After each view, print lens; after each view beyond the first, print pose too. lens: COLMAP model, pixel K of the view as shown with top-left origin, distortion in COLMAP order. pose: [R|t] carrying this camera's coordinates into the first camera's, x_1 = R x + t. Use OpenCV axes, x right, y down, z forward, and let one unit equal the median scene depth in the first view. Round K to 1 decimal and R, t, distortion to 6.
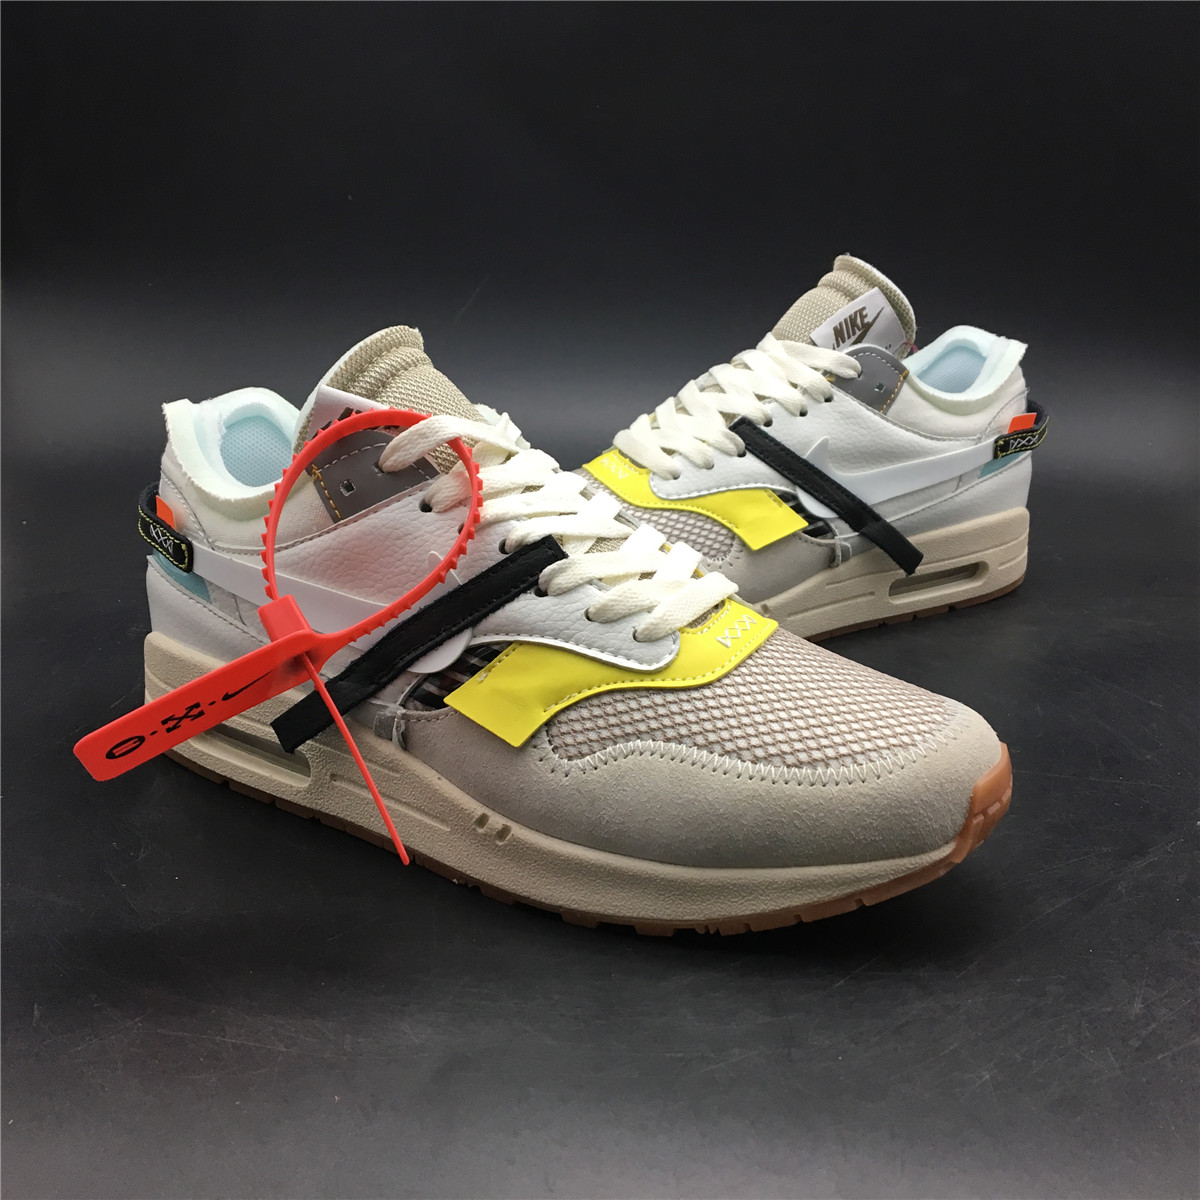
lens RADIAL K [[1350.9, 0, 600.0], [0, 1350.9, 600.0], [0, 0, 1]] dist [0.120293, -0.390567]
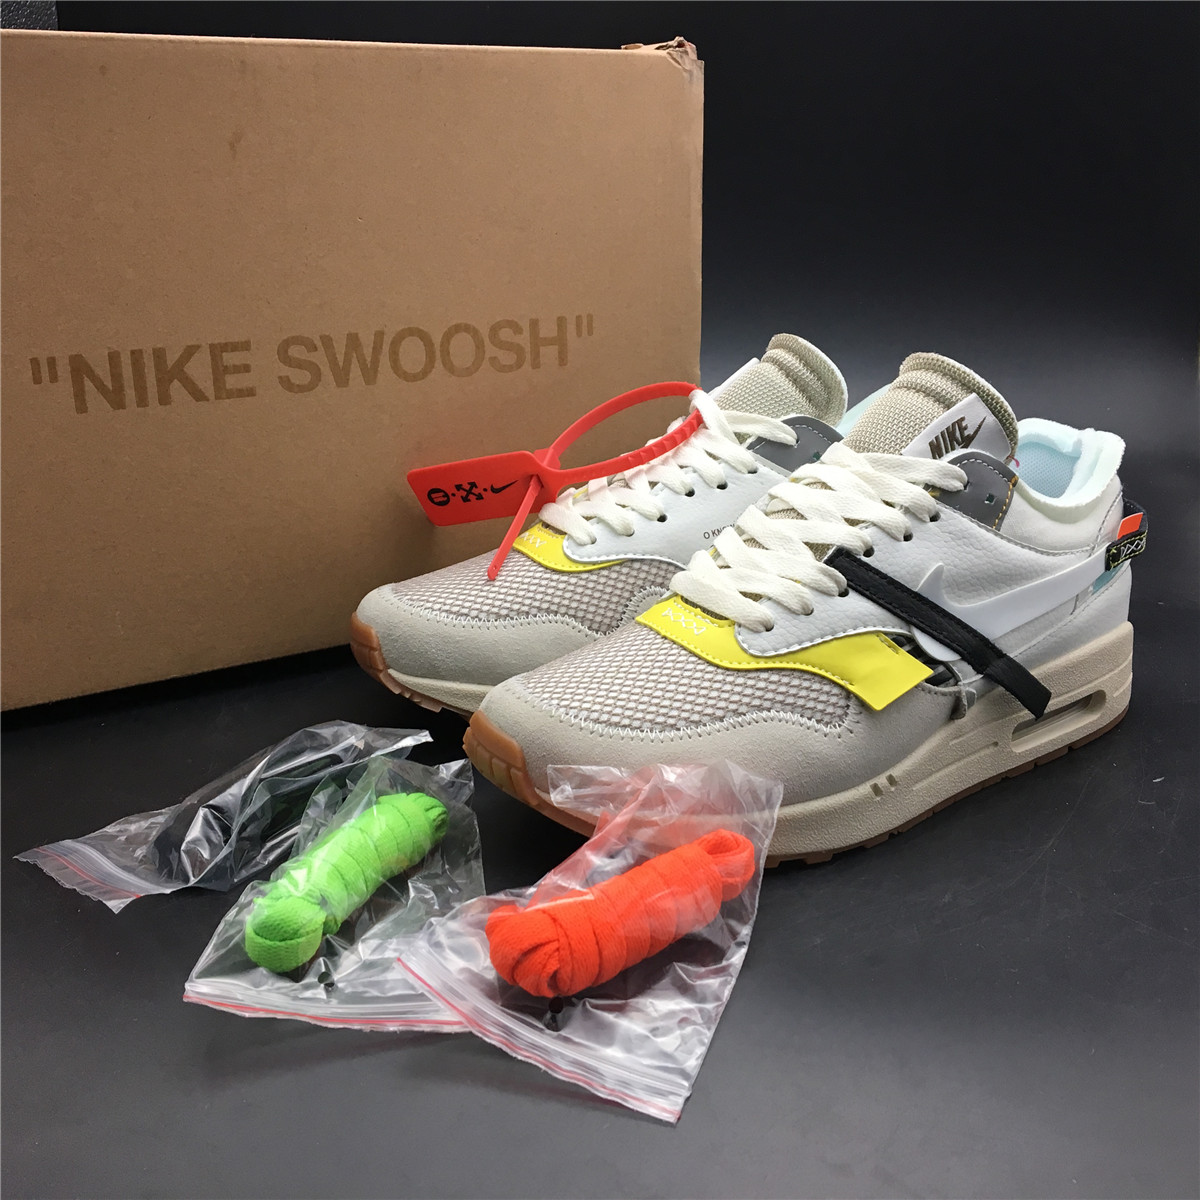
lens RADIAL K [[1350.9, 0, 600.0], [0, 1350.9, 600.0], [0, 0, 1]] dist [0.120293, -0.390567]
pose [[0.987869, -0.084255, 0.130445, -0.144715], [0.092729, 0.993864, -0.060297, -0.067081], [-0.124564, 0.071662, 0.989620, 0.209906]]
